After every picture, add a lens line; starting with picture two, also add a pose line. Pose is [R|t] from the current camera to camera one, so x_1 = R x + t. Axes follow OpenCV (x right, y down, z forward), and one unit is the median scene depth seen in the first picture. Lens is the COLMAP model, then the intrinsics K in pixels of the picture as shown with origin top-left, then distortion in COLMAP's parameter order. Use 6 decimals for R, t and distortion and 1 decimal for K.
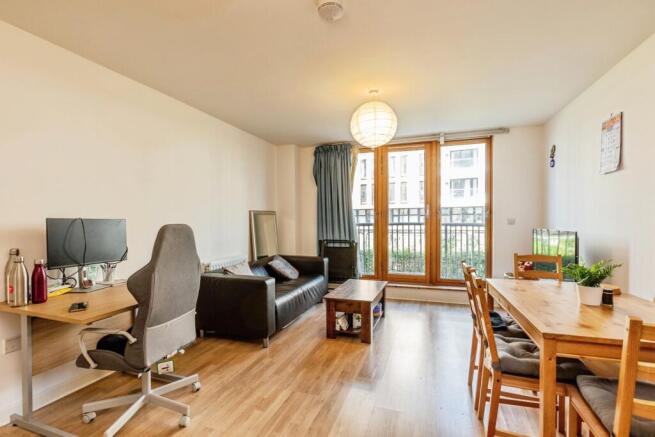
lens RADIAL K [[319.6, 0, 320.5], [0, 319.6, 210.2], [0, 0, 1]] dist [-0.001330, -0.000415]
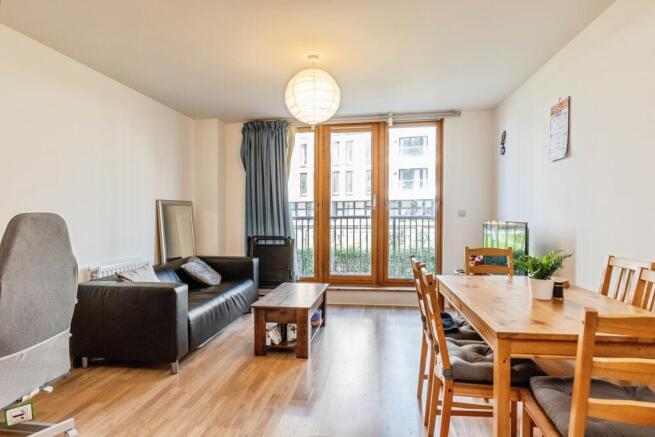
lens RADIAL K [[372.7, 0, 326.2], [0, 372.7, 204.7], [0, 0, 1]] dist [0.003852, 0.000365]
pose [[0.981426, 0.004221, 0.191792, 0.012989], [-0.004478, 0.999990, 0.000906, 0.013042], [-0.191786, -0.001748, 0.981435, 0.030938]]
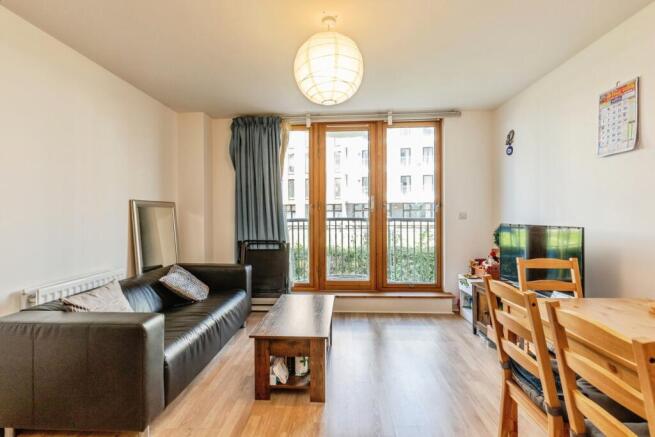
lens RADIAL K [[294.9, 0, 320.5], [0, 294.9, 210.9], [0, 0, 1]] dist [0.001390, 0.000096]
pose [[0.958166, 0.003536, 0.286191, -0.022702], [-0.006854, 0.999920, 0.010593, 0.018190], [-0.286131, -0.012111, 0.958114, 0.368760]]
